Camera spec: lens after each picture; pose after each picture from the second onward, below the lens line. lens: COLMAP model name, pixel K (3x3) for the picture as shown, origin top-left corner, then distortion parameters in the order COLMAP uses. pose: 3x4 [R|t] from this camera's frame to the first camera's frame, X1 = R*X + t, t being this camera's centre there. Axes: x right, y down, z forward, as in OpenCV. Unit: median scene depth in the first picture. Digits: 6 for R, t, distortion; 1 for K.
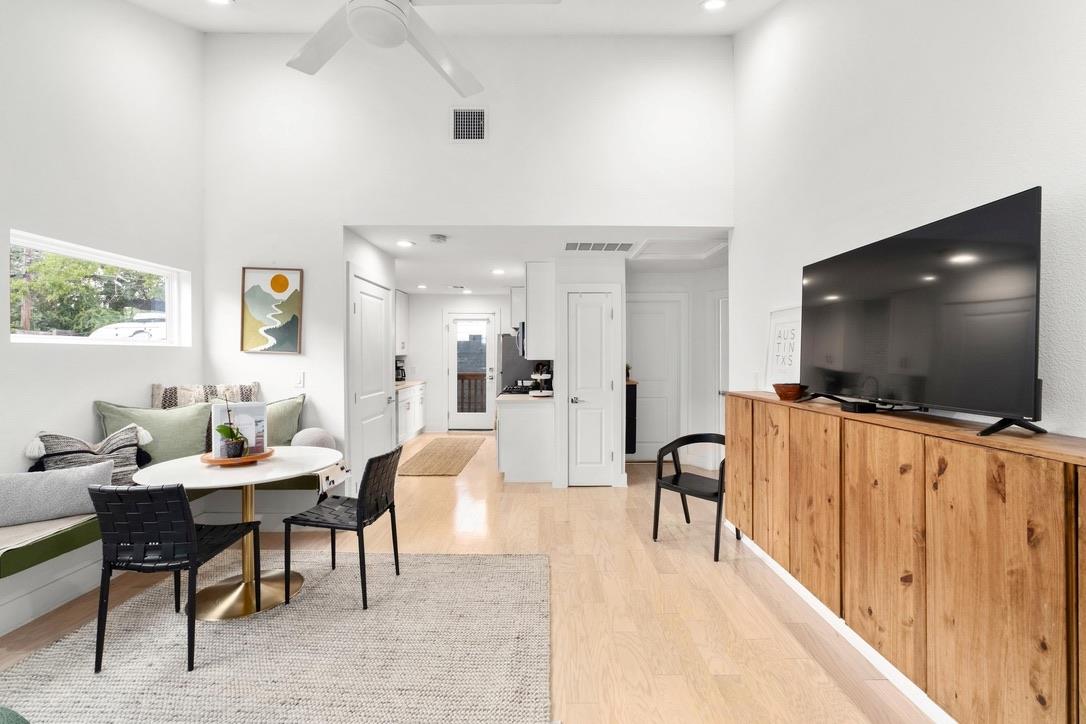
lens RADIAL K [[456.5, 0, 545.9], [0, 456.5, 353.9], [0, 0, 1]] dist [-0.001514, 0.000652]
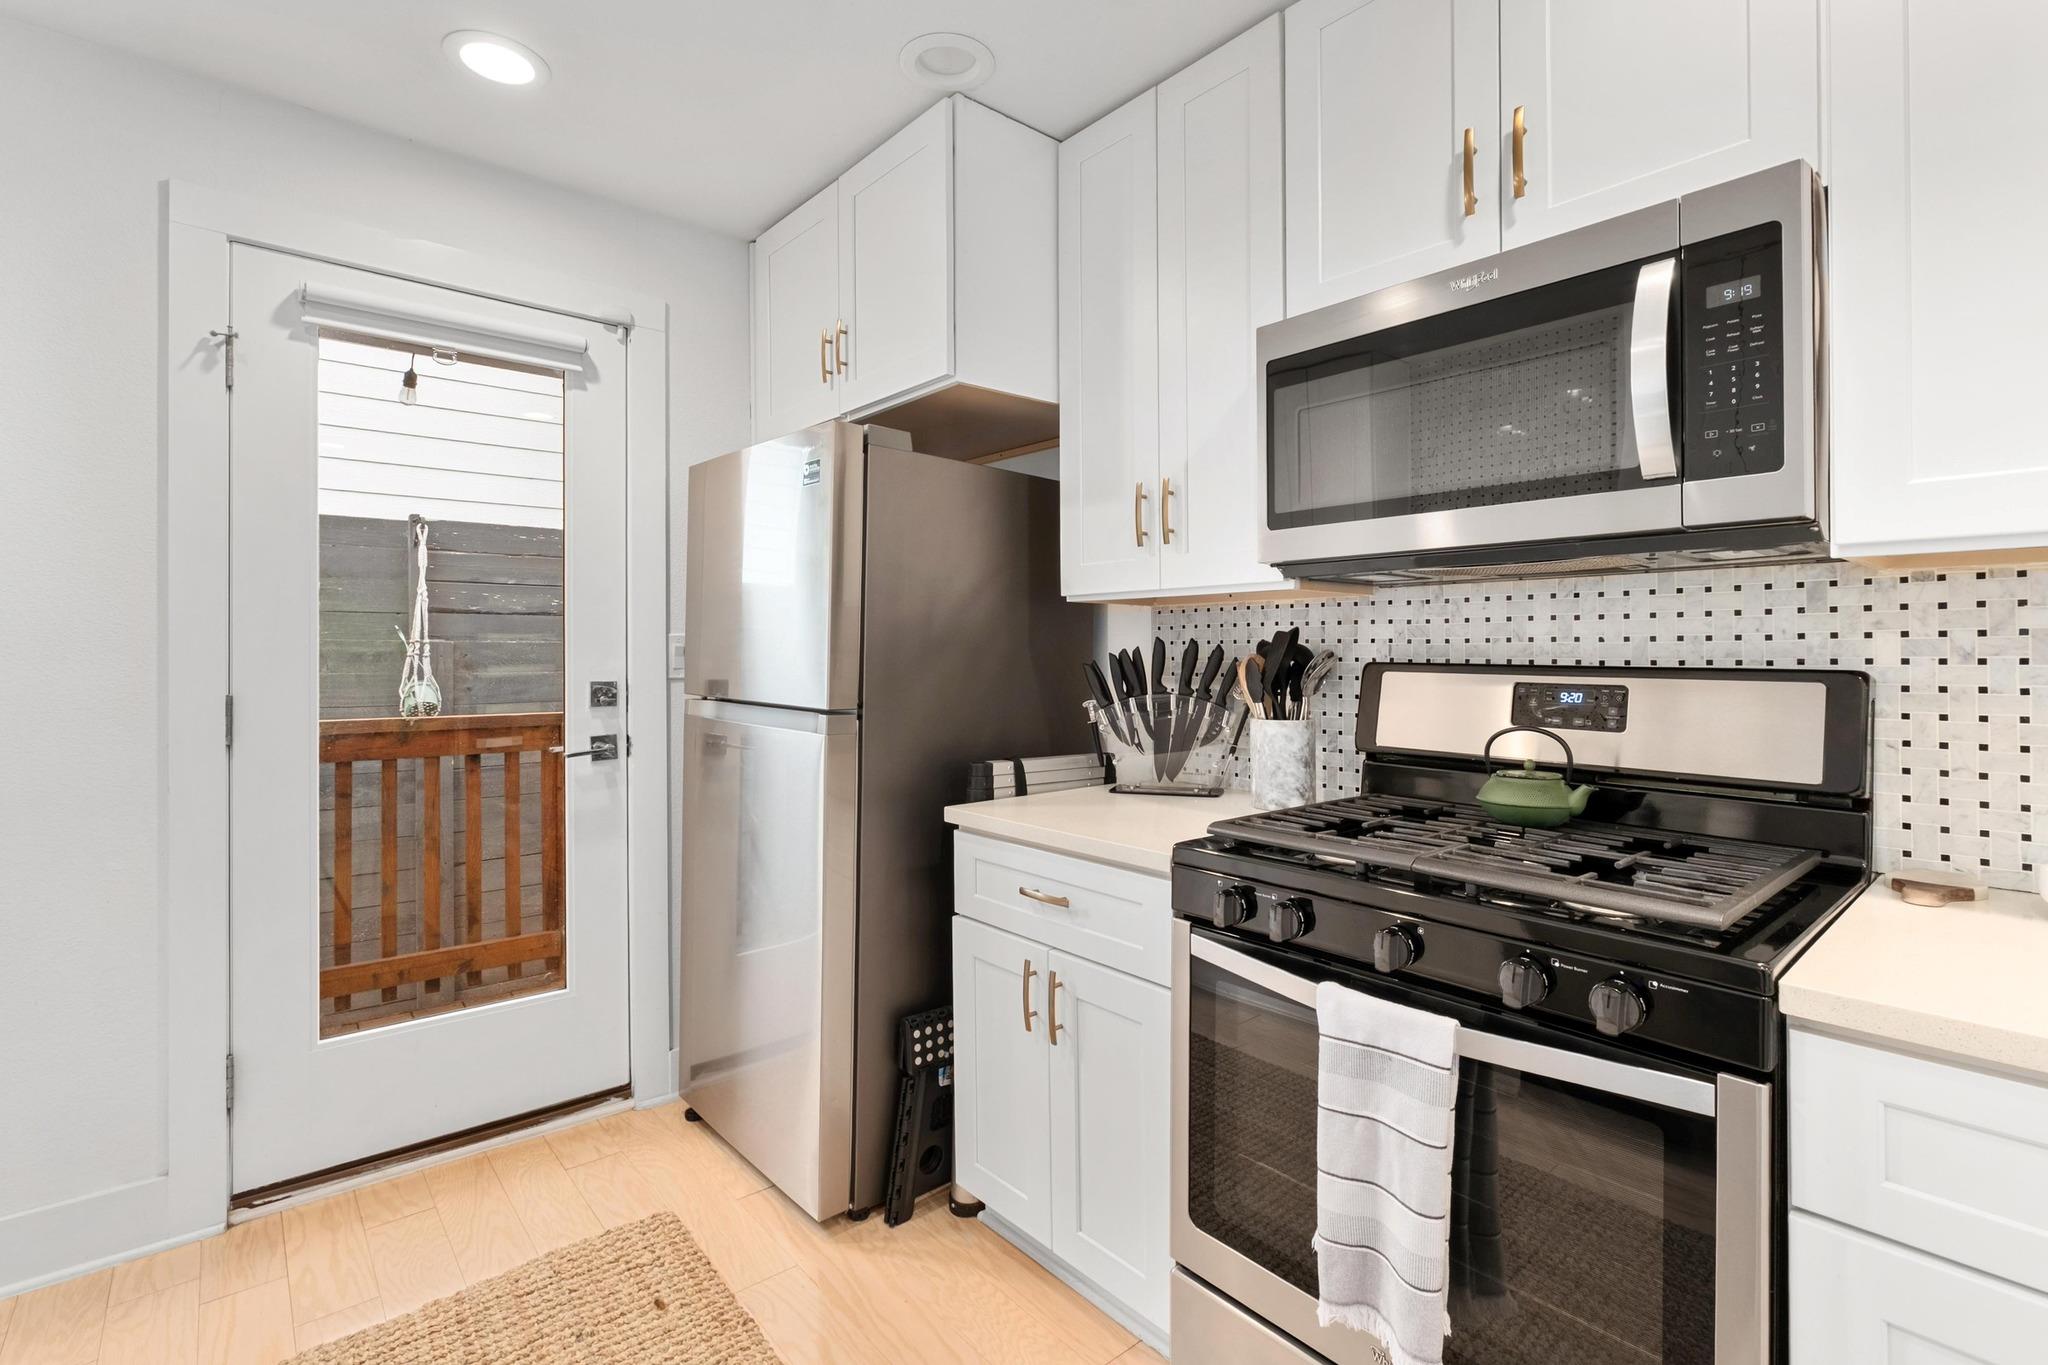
lens RADIAL K [[939.7, 0, 1032.2], [0, 939.7, 654.5], [0, 0, 1]] dist [-0.002396, 0.000272]
pose [[0.764445, -0.000459, 0.644689, -0.472074], [0.002746, 0.999993, -0.002544, 0.050314], [-0.644684, 0.003715, 0.764440, 1.502114]]
